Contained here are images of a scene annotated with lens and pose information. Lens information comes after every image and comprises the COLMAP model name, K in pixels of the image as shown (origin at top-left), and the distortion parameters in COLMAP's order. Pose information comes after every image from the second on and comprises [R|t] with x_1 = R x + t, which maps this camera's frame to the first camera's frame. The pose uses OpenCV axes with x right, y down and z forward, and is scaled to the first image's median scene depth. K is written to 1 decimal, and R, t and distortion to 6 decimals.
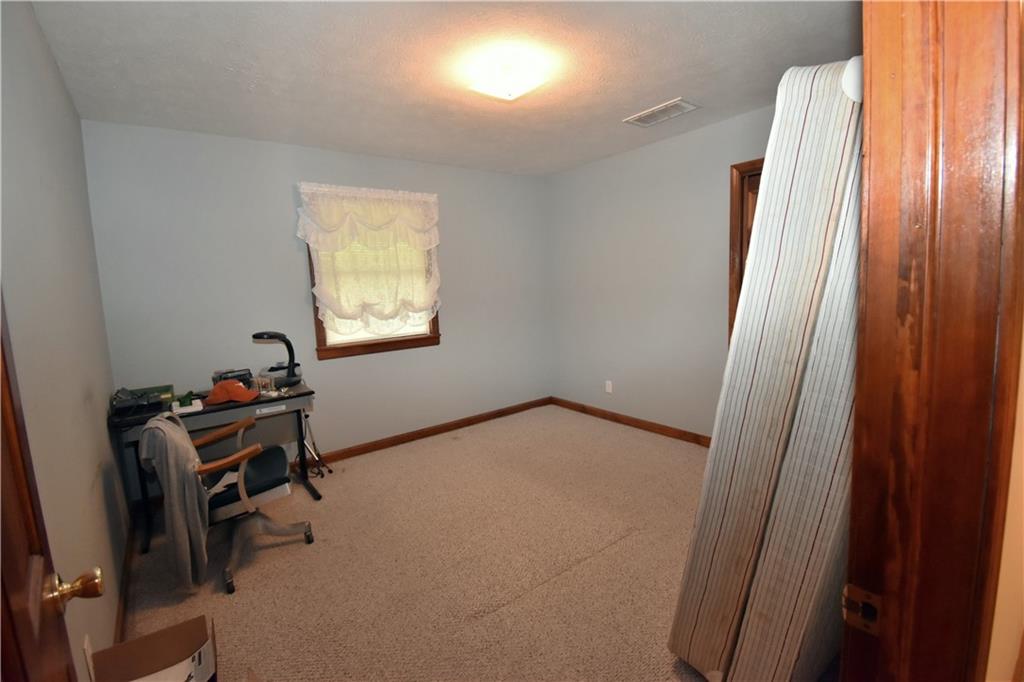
lens RADIAL K [[444.2, 0, 512.0], [0, 444.2, 341.0], [0, 0, 1]] dist [0.011112, -0.026599]
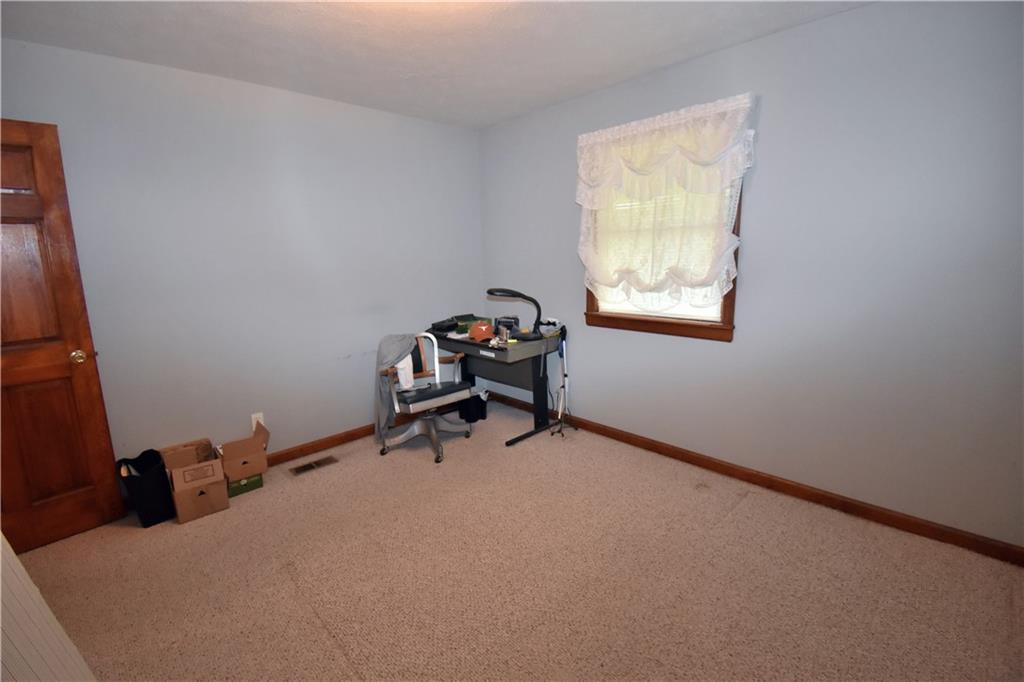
lens RADIAL K [[451.3, 0, 514.2], [0, 451.3, 337.6], [0, 0, 1]] dist [0.019490, -0.028425]
pose [[0.126494, 0.221989, -0.966809, 0.476744], [-0.101438, 0.972424, 0.210006, -0.115376], [0.986767, 0.071507, 0.145524, 0.674159]]
